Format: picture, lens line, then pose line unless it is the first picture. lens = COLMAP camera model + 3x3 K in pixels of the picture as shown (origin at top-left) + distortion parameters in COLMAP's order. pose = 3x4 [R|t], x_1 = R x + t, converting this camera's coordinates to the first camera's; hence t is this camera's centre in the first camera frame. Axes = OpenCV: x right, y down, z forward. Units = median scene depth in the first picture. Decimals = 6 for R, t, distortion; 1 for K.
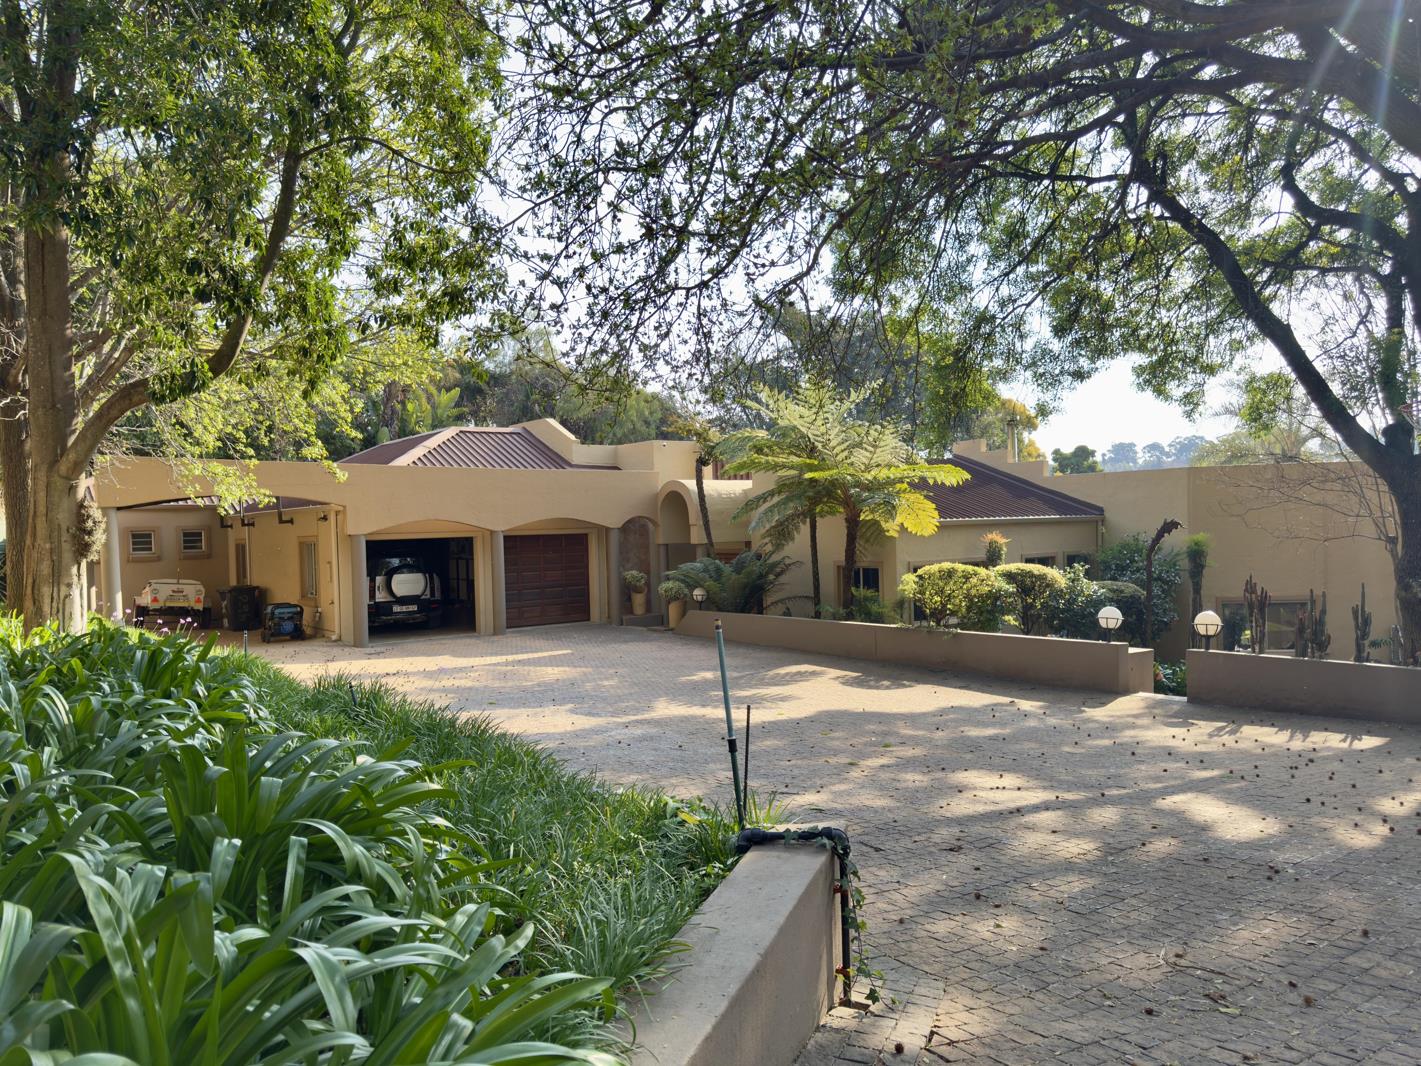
lens RADIAL K [[965.5, 0, 722.5], [0, 965.5, 542.7], [0, 0, 1]] dist [0.108791, -0.189002]
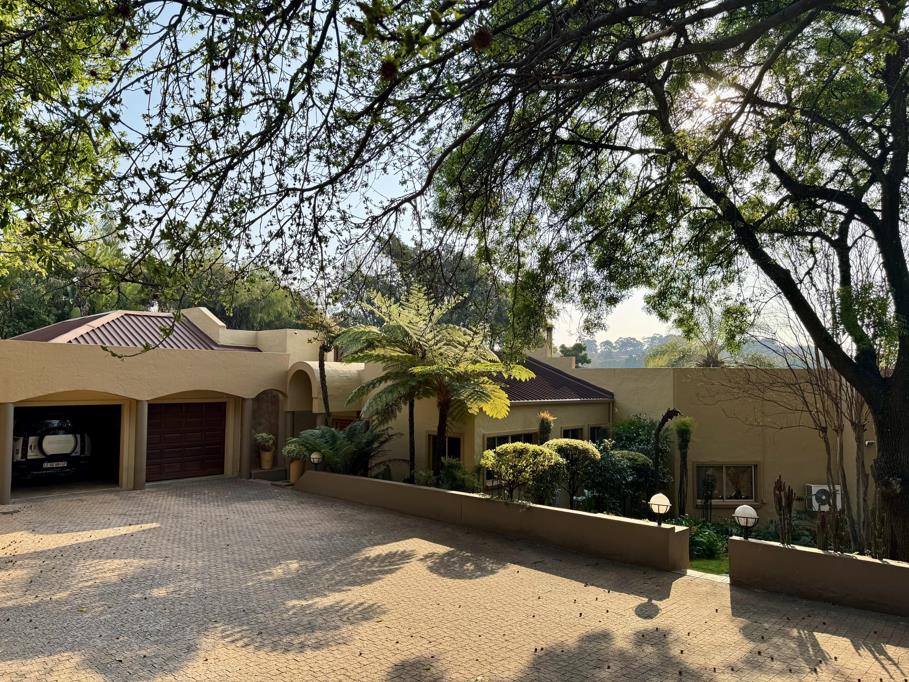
lens RADIAL K [[617.6, 0, 462.2], [0, 617.6, 347.2], [0, 0, 1]] dist [0.108791, -0.189002]
pose [[0.982045, 0.044578, 0.183306, 0.007249], [-0.030598, 0.996452, -0.078401, -0.029950], [-0.186150, 0.071385, 0.979925, 0.185662]]
